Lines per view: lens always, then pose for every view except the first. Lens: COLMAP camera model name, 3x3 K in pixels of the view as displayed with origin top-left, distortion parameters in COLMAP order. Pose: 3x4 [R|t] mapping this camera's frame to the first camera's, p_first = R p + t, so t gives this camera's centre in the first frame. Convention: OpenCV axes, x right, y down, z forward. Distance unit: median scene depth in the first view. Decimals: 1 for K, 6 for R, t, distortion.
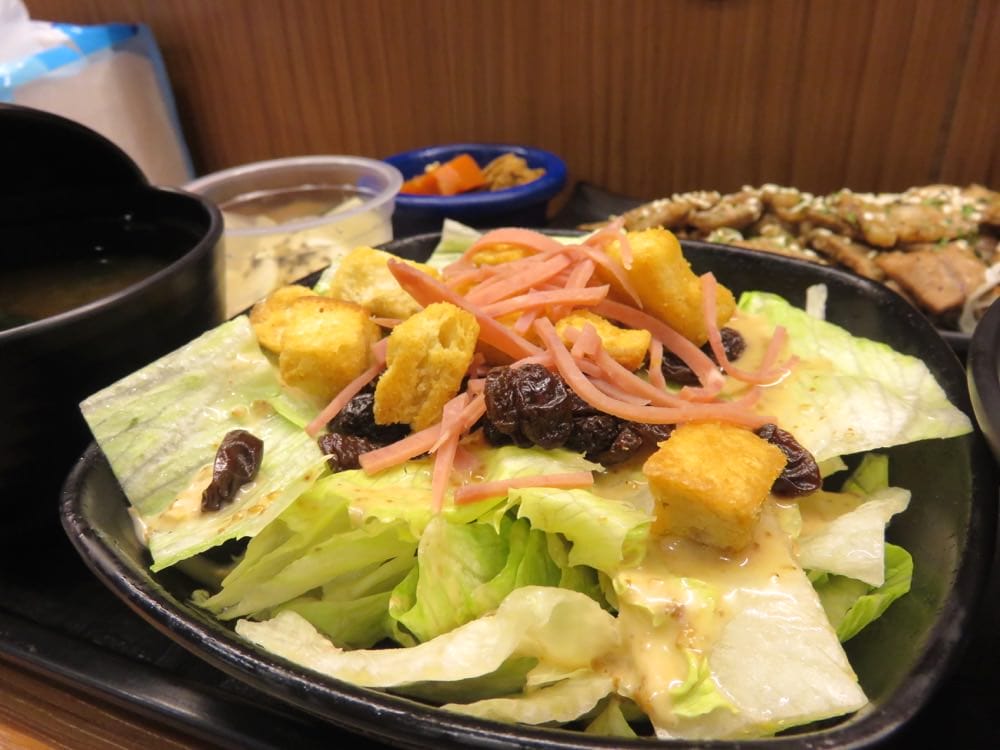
lens RADIAL K [[745.5, 0, 500.0], [0, 745.5, 375.0], [0, 0, 1]] dist [-0.000275, -0.008754]
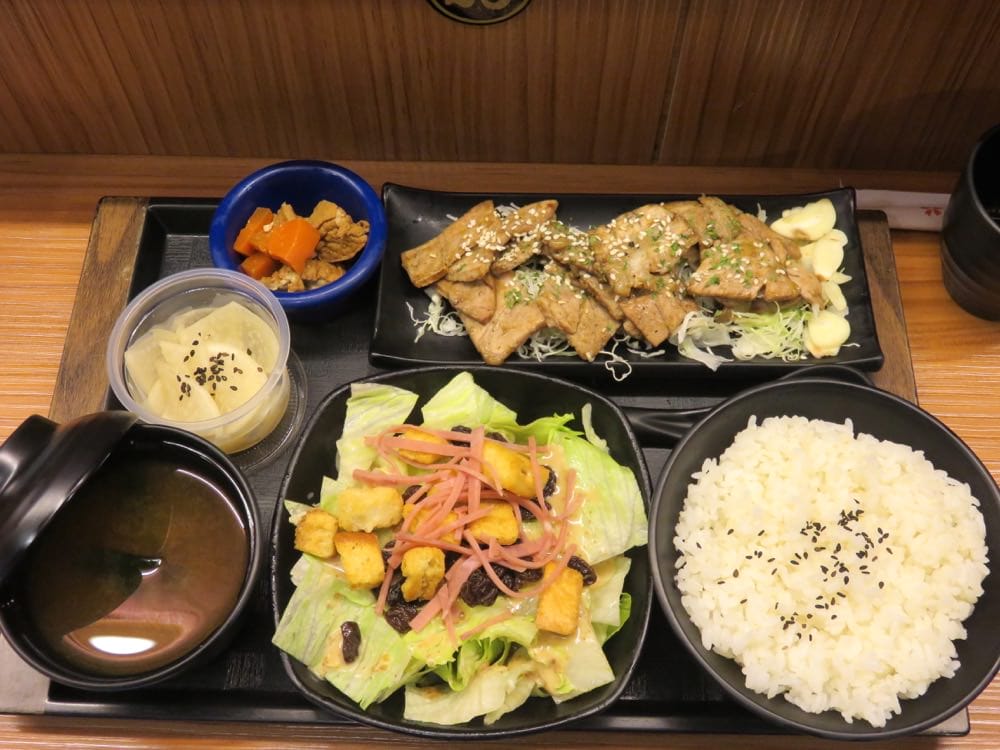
lens RADIAL K [[1106.2, 0, 500.0], [0, 1106.2, 375.0], [0, 0, 1]] dist [-0.024972, 0.004274]
pose [[0.934957, -0.289439, 0.205134, -0.221677], [0.126885, 0.812811, 0.568541, -1.319125], [-0.331293, -0.505533, 0.796669, -0.769534]]
